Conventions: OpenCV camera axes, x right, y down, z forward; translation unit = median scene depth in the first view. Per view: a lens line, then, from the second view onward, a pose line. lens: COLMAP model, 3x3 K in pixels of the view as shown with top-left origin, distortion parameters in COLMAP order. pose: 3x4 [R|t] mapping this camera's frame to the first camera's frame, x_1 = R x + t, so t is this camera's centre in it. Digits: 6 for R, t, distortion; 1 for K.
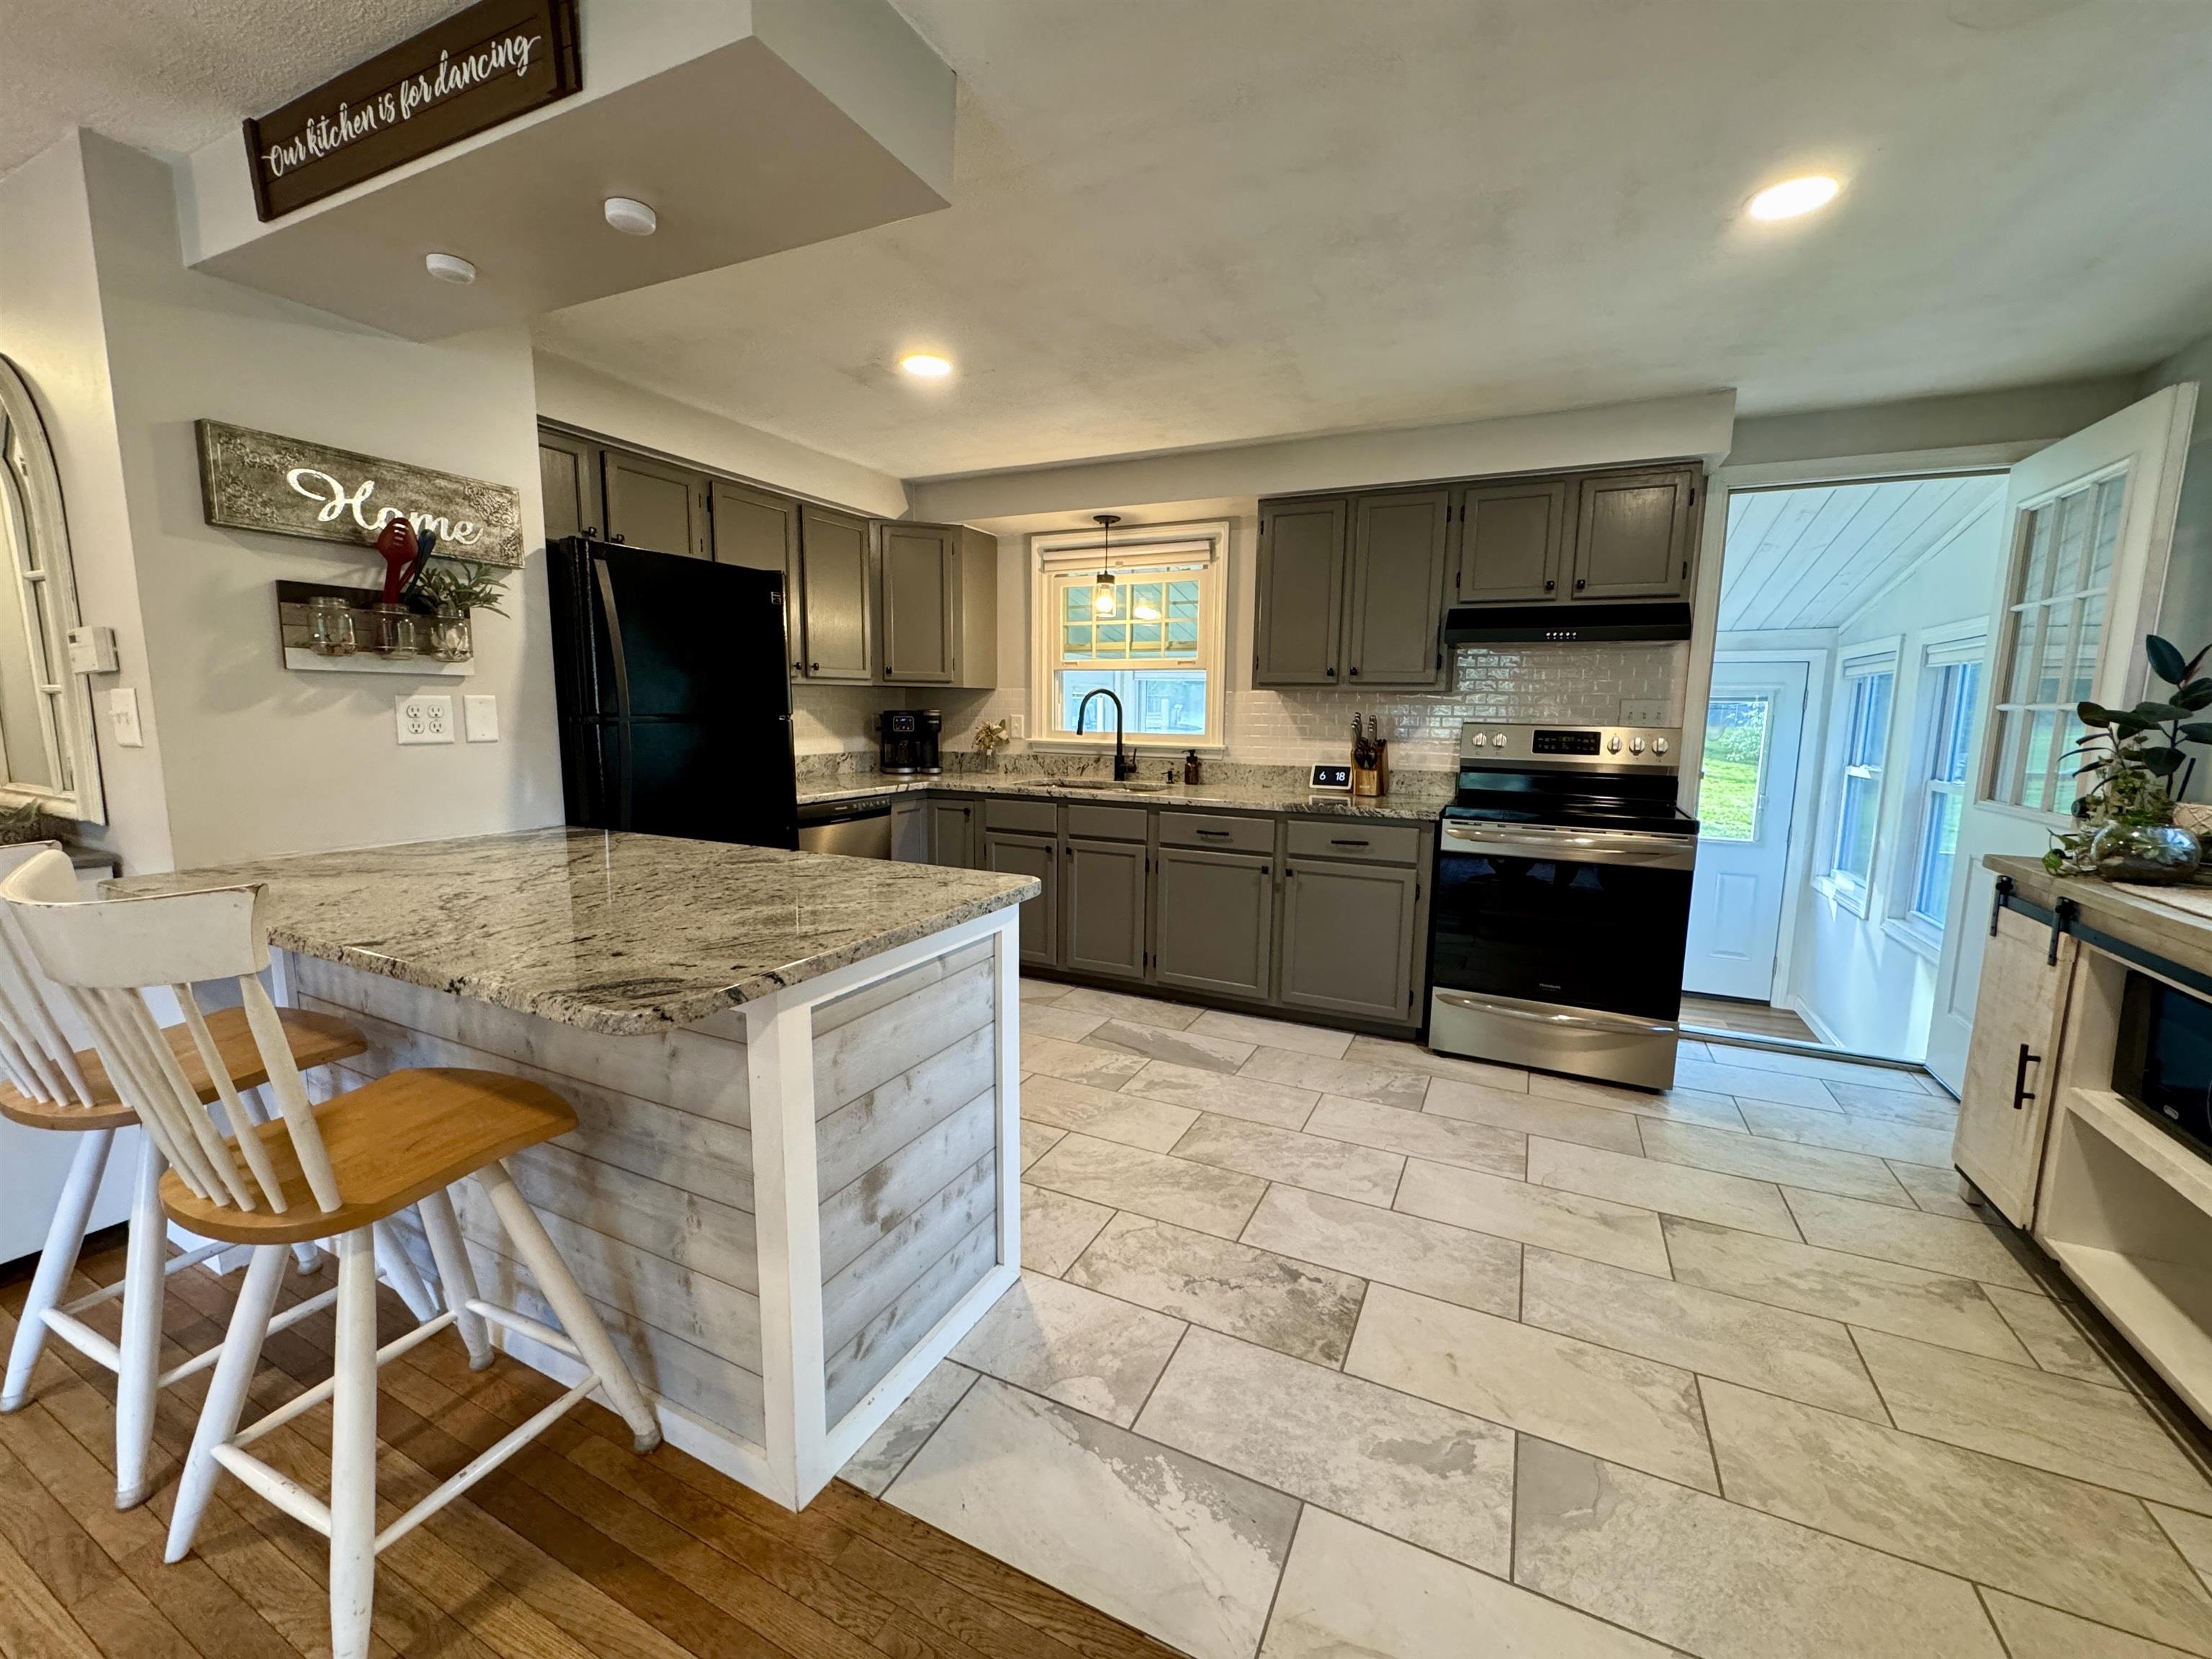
lens RADIAL K [[884.8, 0, 1108.2], [0, 884.8, 824.5], [0, 0, 1]] dist [-0.004469, 0.000856]
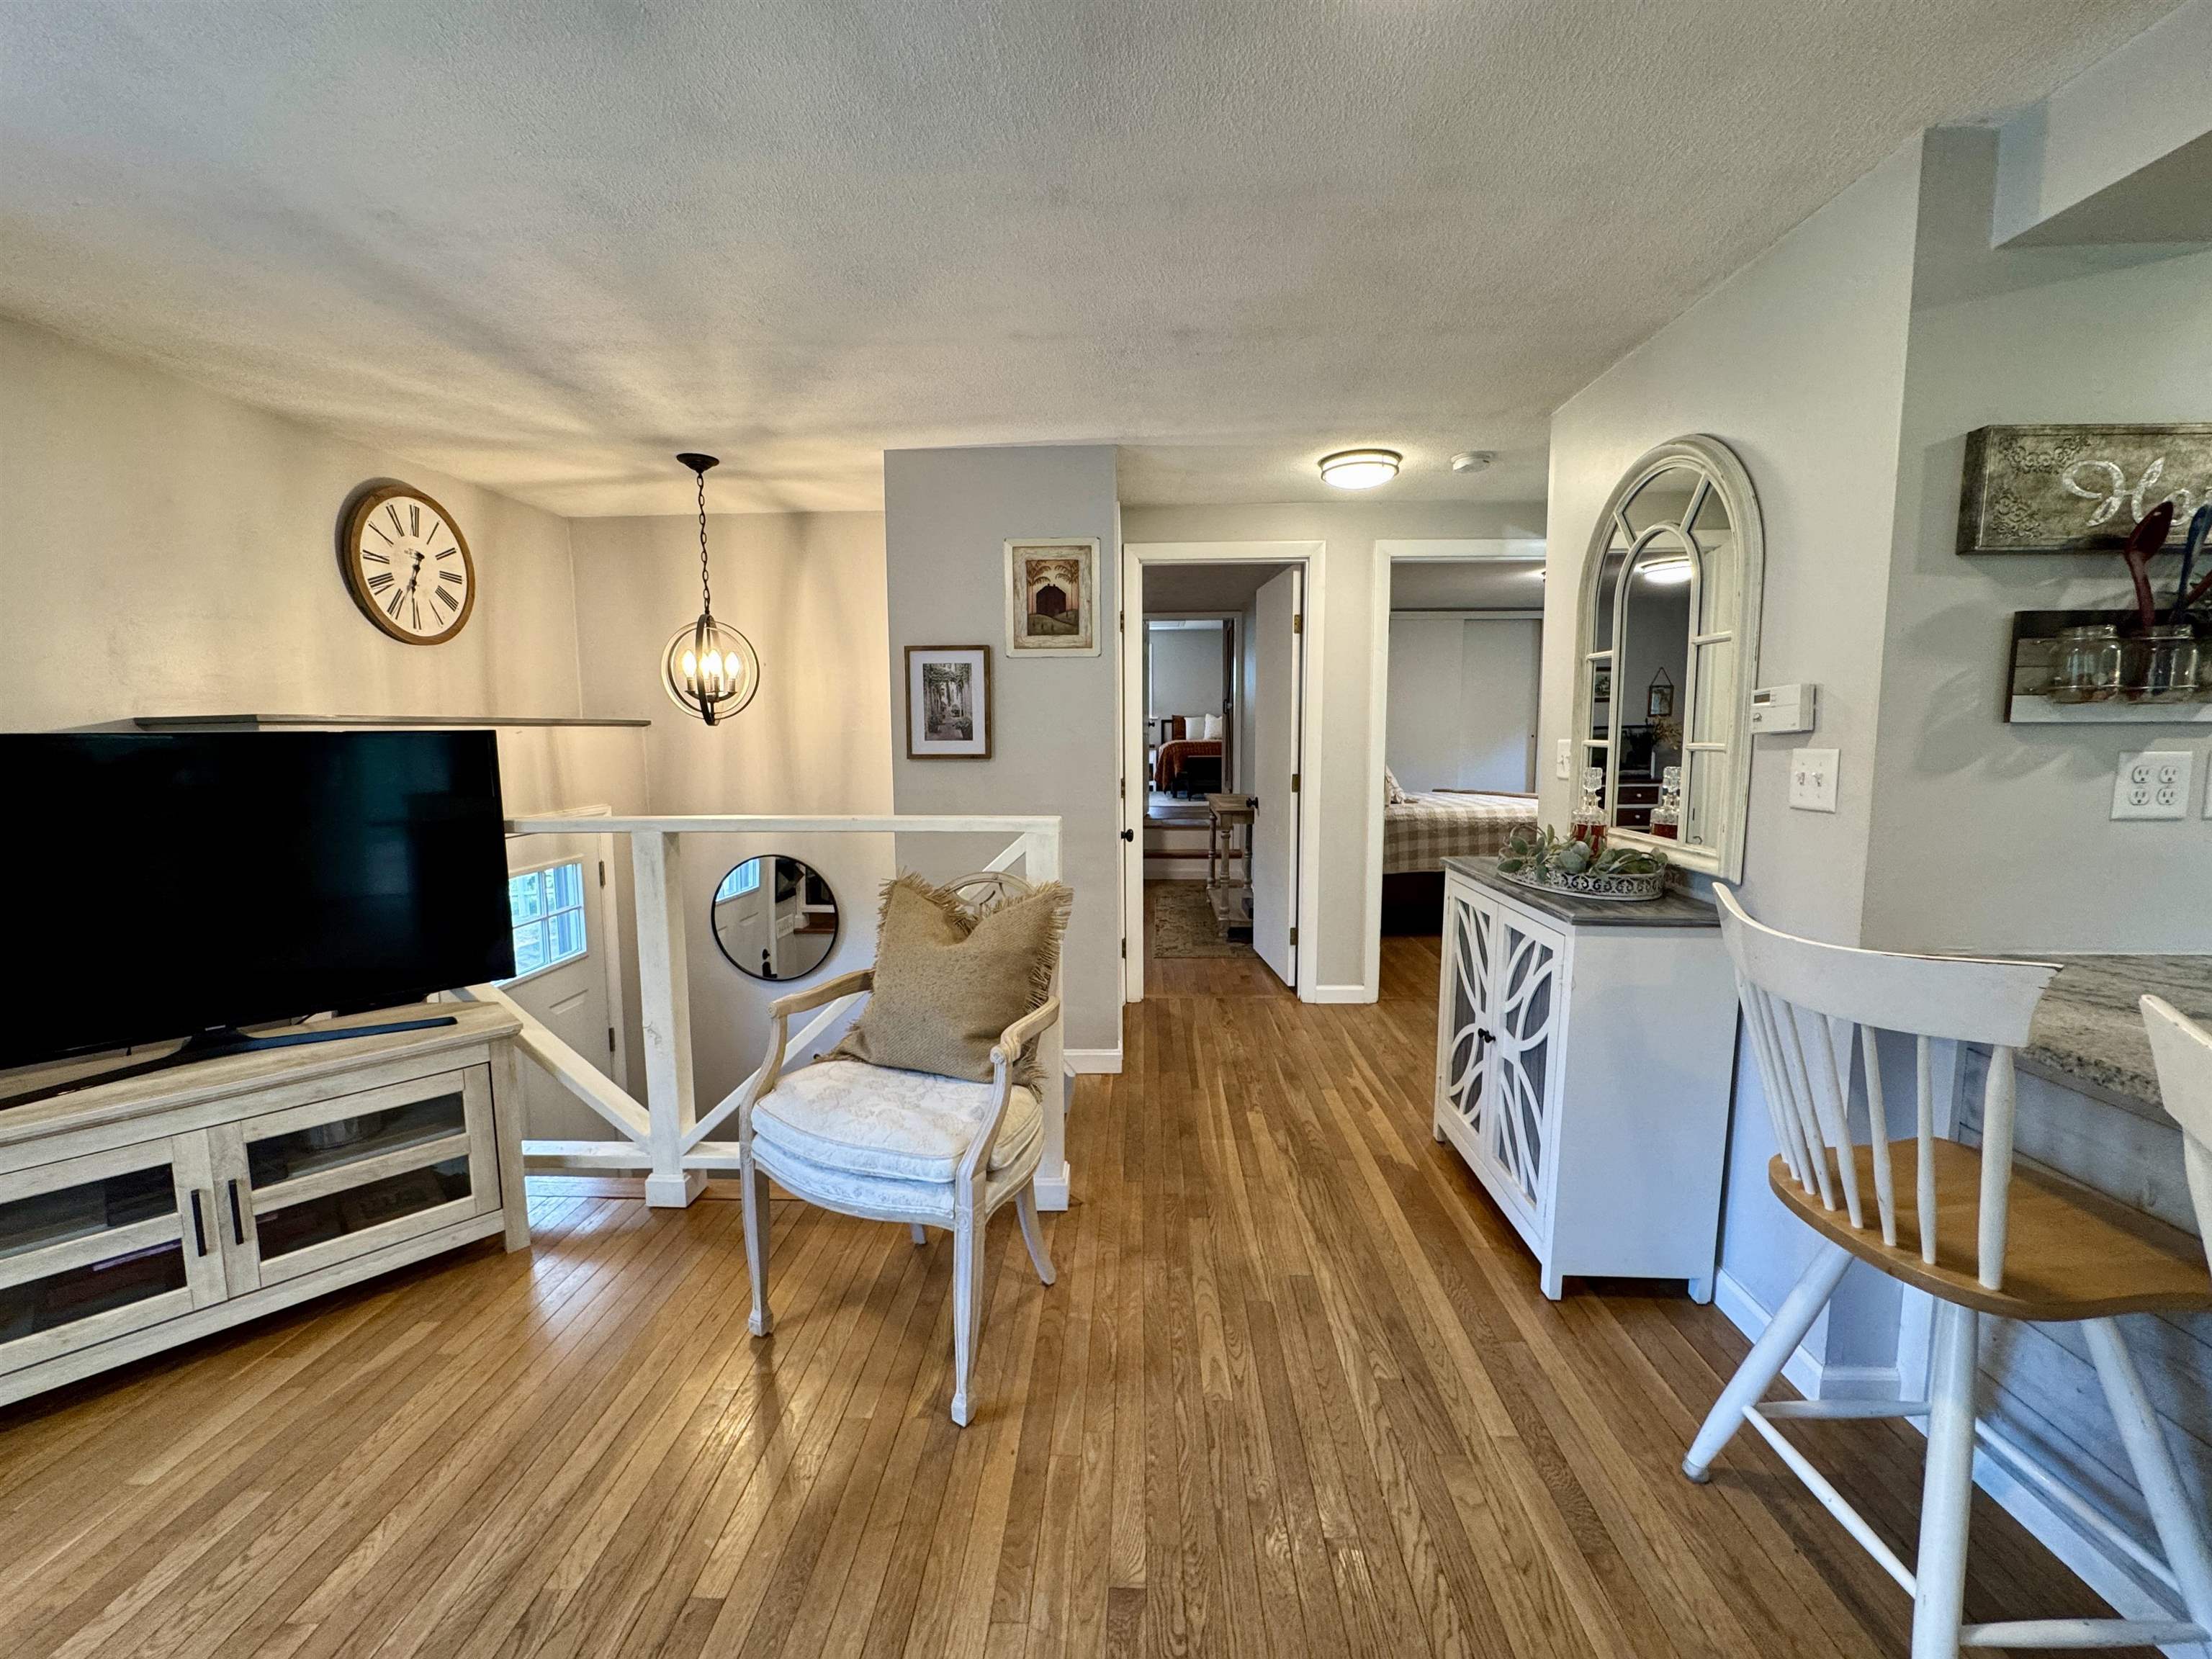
lens RADIAL K [[887.3, 0, 1111.9], [0, 887.3, 825.7], [0, 0, 1]] dist [-0.003277, 0.000315]
pose [[0.408246, 0.080238, -0.909339, -0.294191], [-0.109502, 0.993241, 0.038481, -0.014443], [0.906281, 0.083864, 0.414273, -0.030747]]
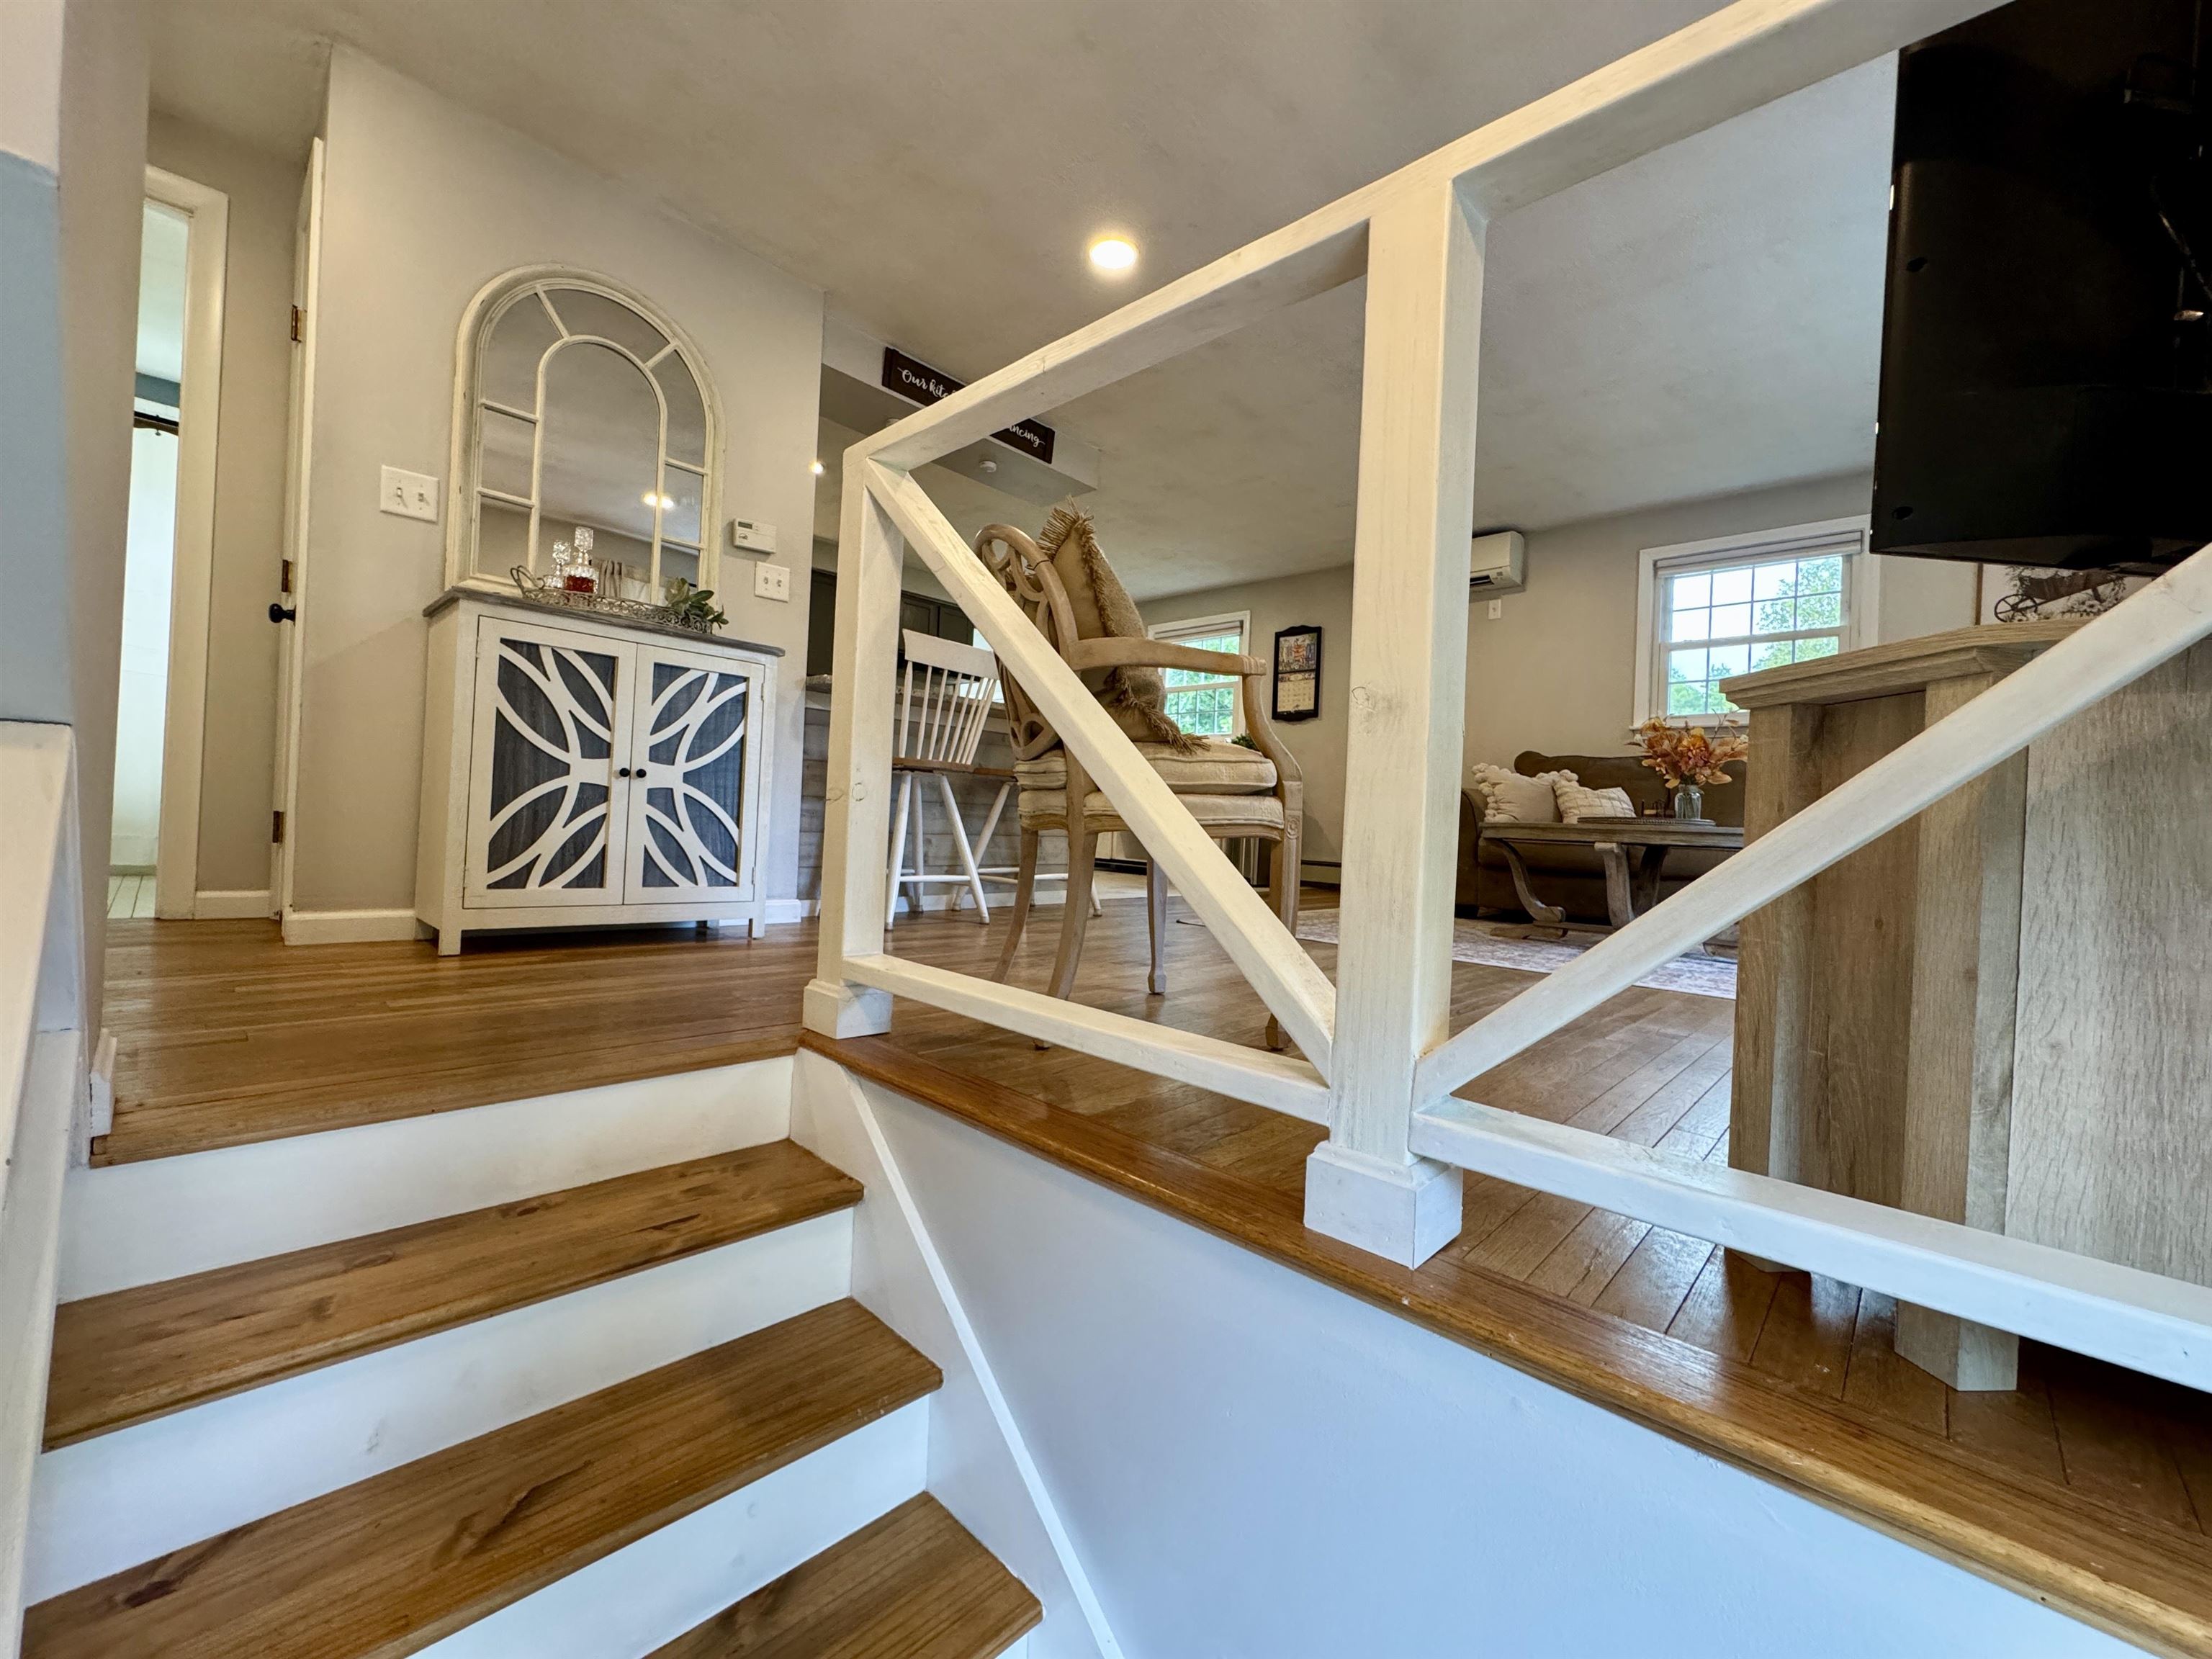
lens RADIAL K [[884.8, 0, 1108.2], [0, 884.8, 824.5], [0, 0, 1]] dist [-0.004469, 0.000856]
pose [[0.301158, -0.005020, 0.953561, -1.324586], [0.086337, 0.996023, -0.022024, 0.225922], [-0.949658, 0.088960, 0.300393, -0.039176]]
